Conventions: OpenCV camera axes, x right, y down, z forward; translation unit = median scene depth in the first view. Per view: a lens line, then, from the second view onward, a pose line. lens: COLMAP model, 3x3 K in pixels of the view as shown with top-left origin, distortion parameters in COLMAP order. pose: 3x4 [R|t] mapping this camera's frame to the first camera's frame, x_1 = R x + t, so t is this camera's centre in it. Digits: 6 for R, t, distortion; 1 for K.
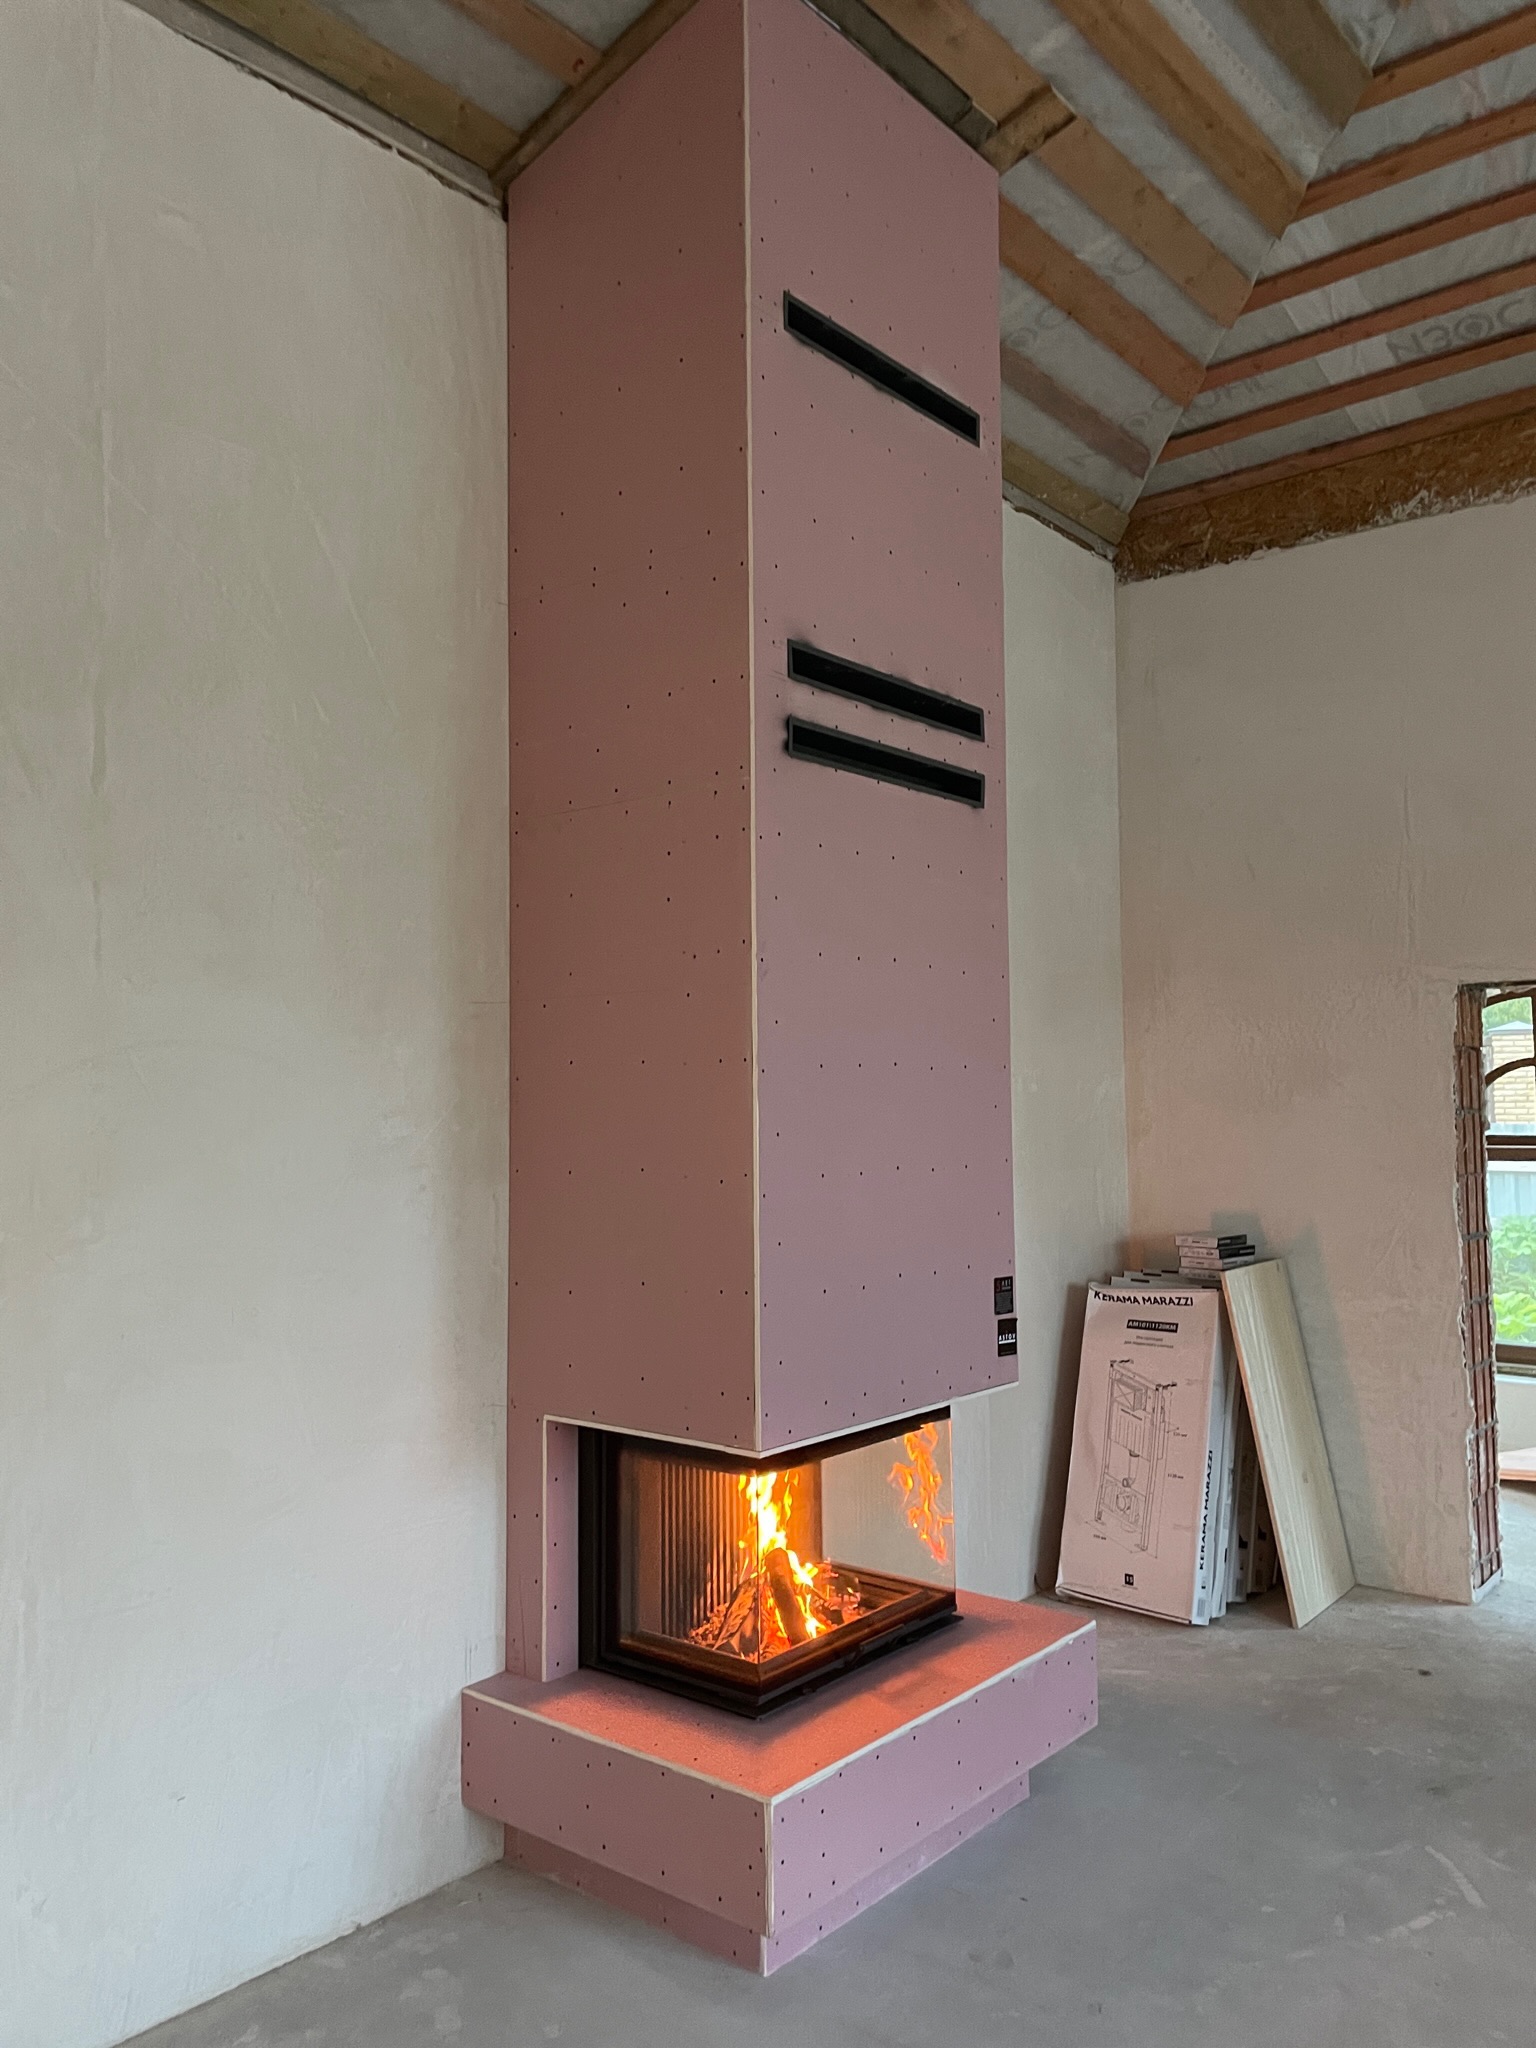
lens RADIAL K [[1548.5, 0, 771.3], [0, 1548.5, 1014.0], [0, 0, 1]] dist [0.080118, -0.107178]
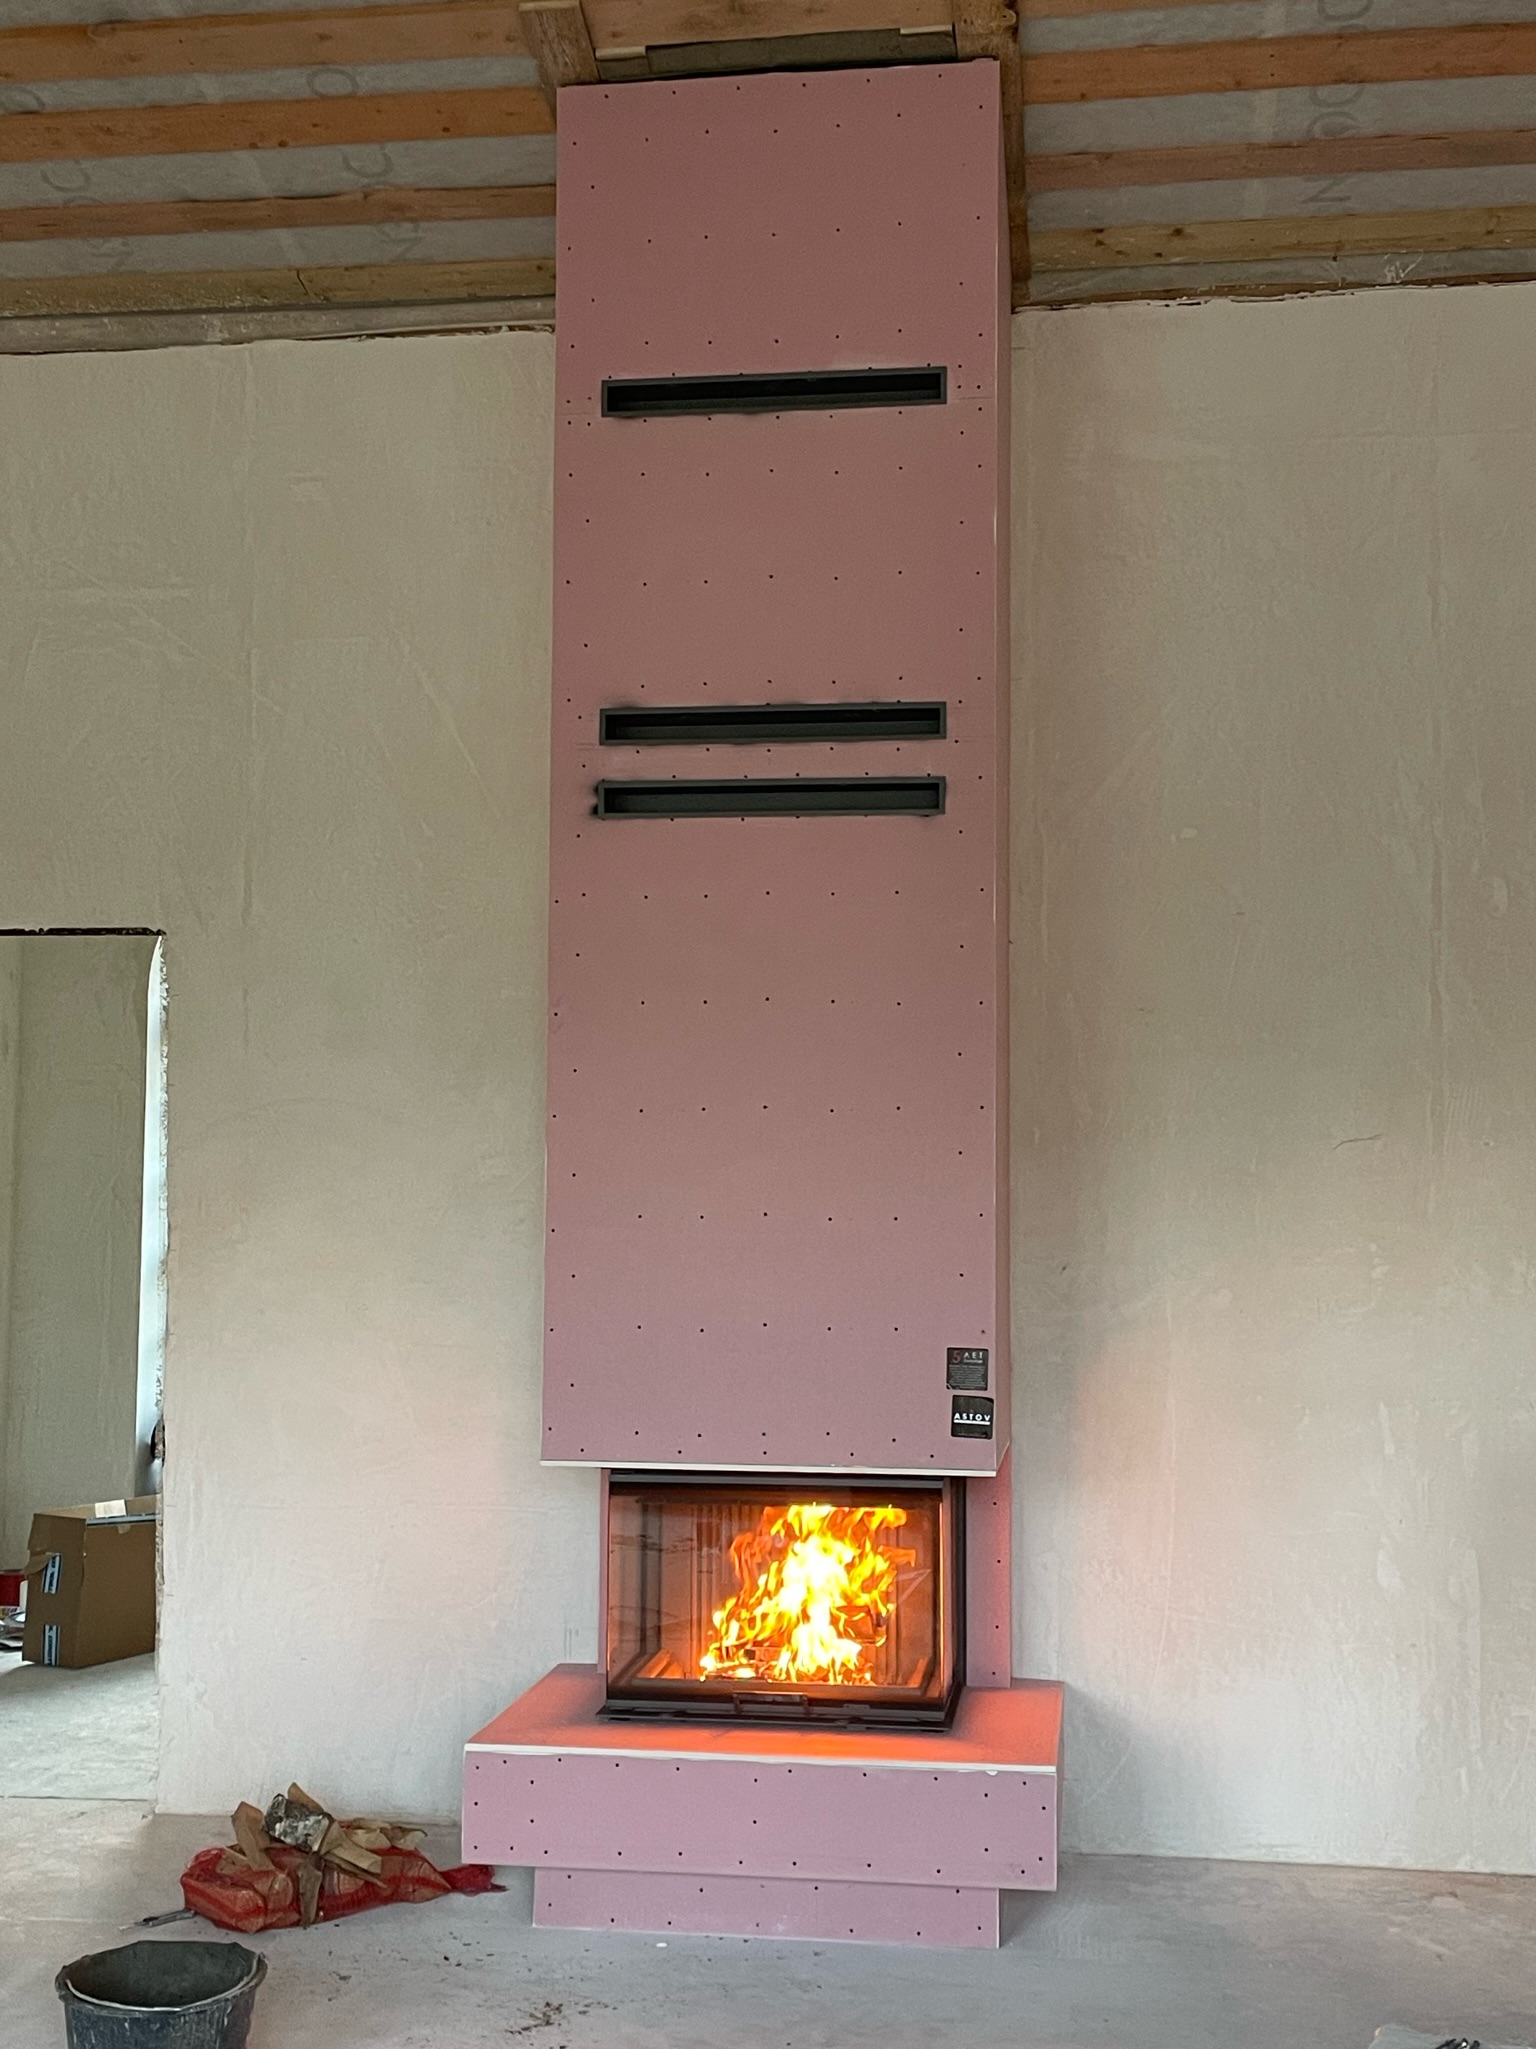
lens RADIAL K [[2418.5, 0, 763.4], [0, 2418.5, 1028.3], [0, 0, 1]] dist [0.103918, -0.155225]
pose [[0.516966, -0.042963, -0.854927, 1.114424], [0.039756, 0.998867, -0.026157, 0.018425], [0.855082, -0.020466, 0.518089, 0.175979]]
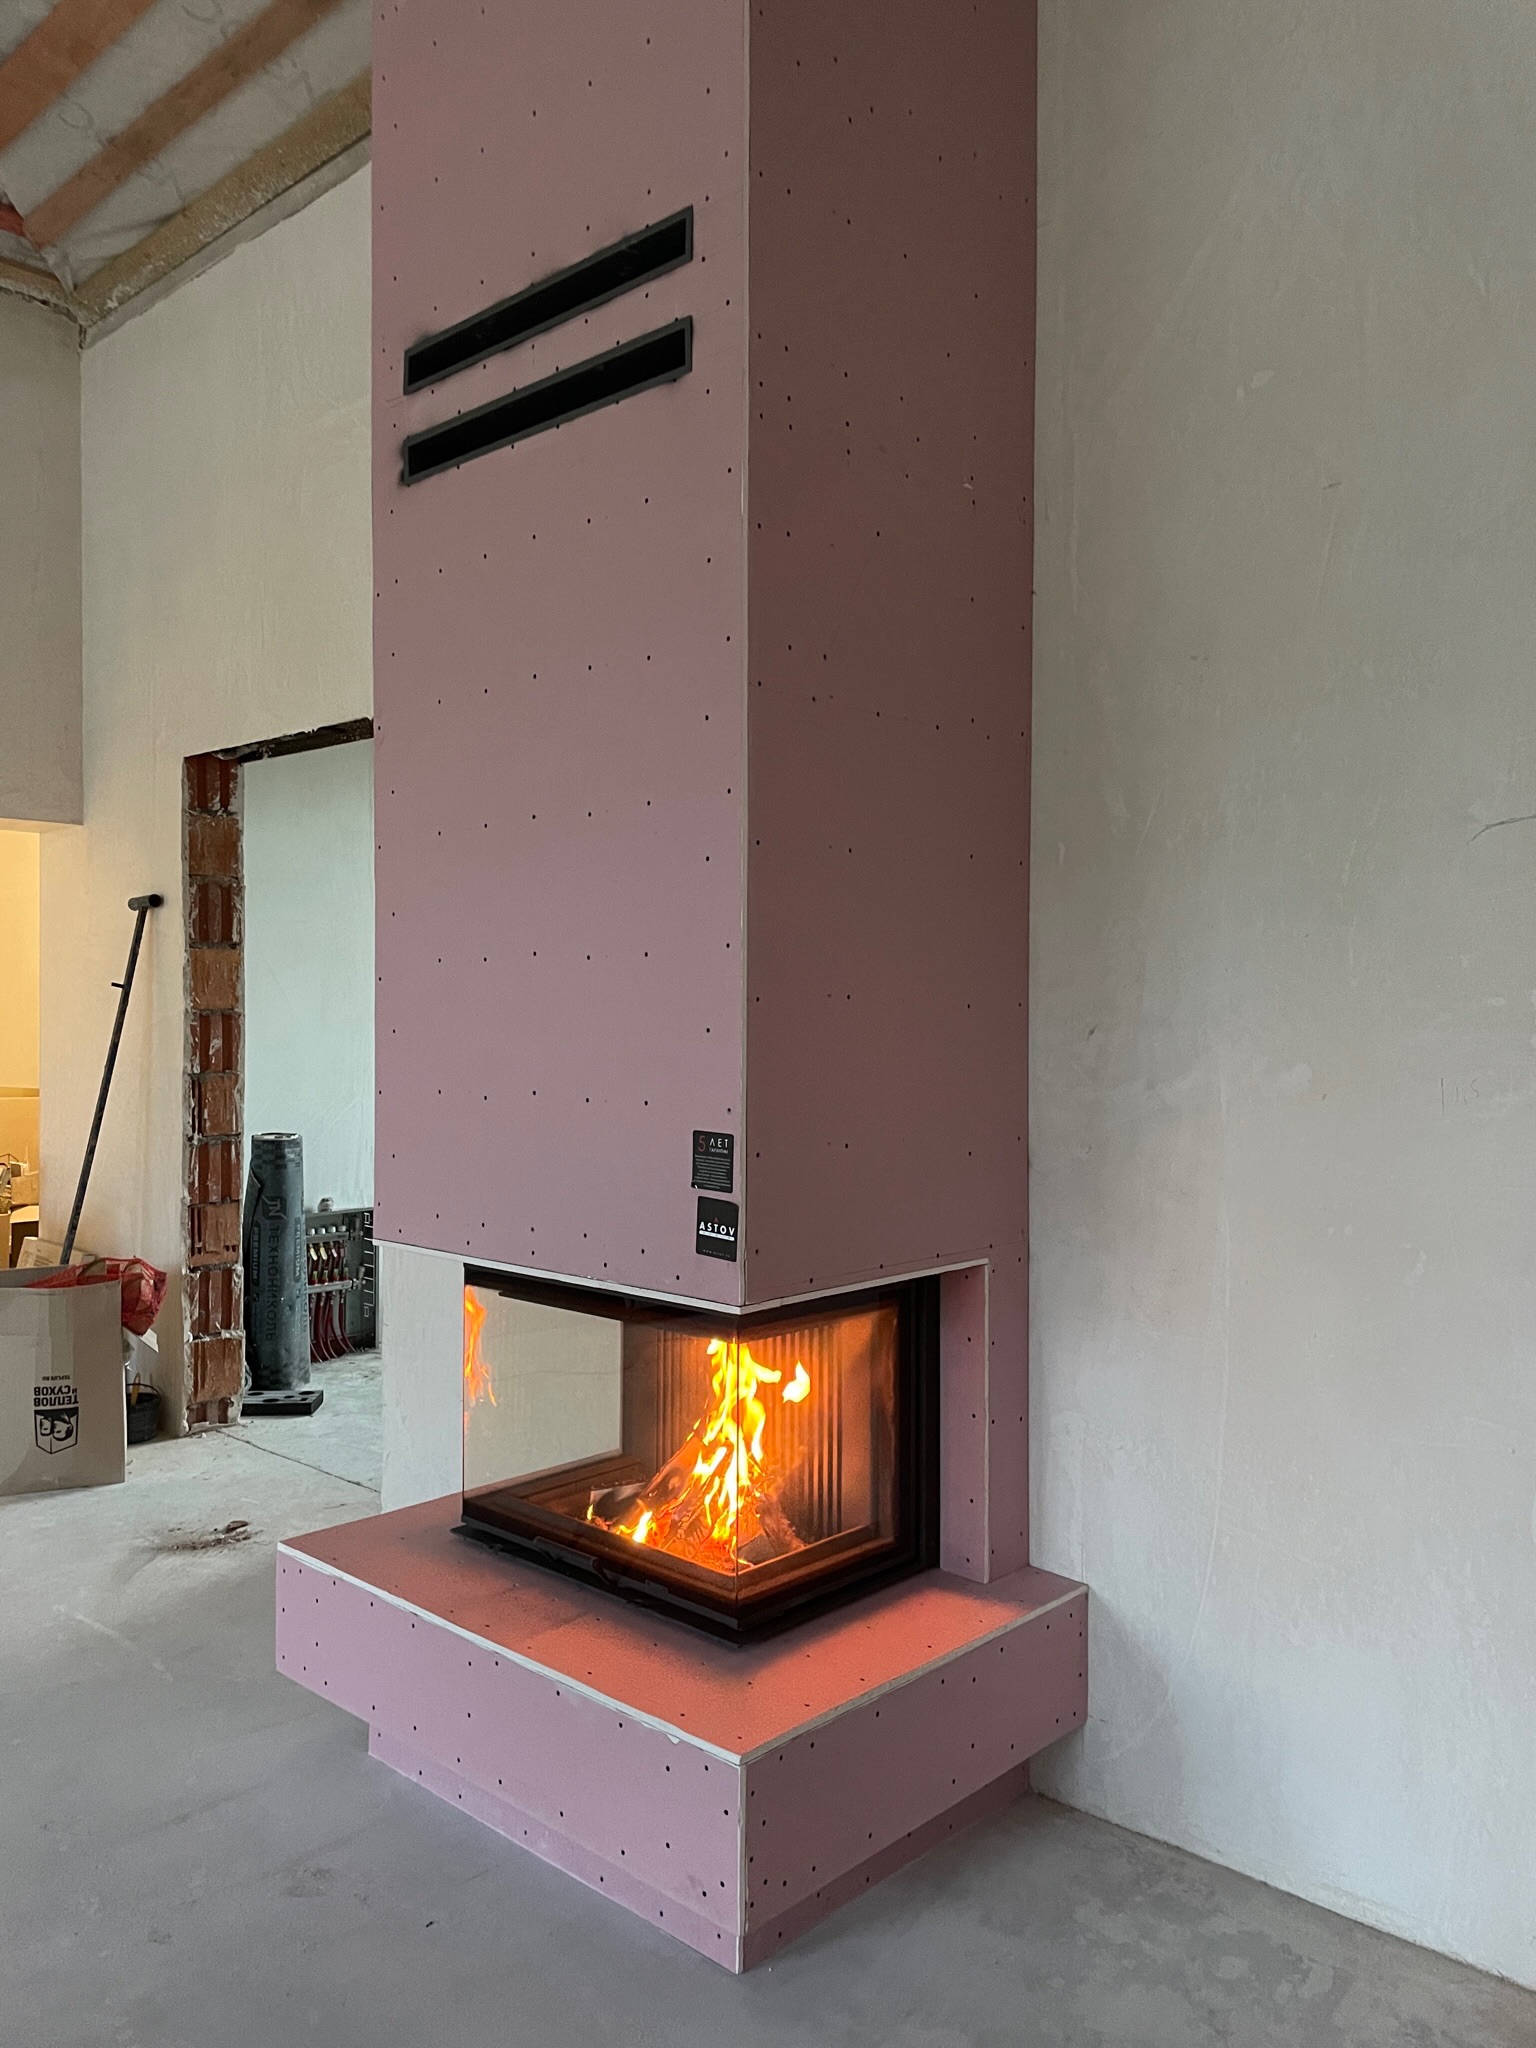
lens RADIAL K [[1544.0, 0, 768.0], [0, 1544.0, 1024.0], [0, 0, 1]] dist [0.080994, -0.102528]
pose [[-0.071762, 0.018652, -0.997247, 0.671280], [0.056864, 0.998275, 0.014580, 0.104686], [0.995800, -0.055661, -0.072699, 0.943409]]
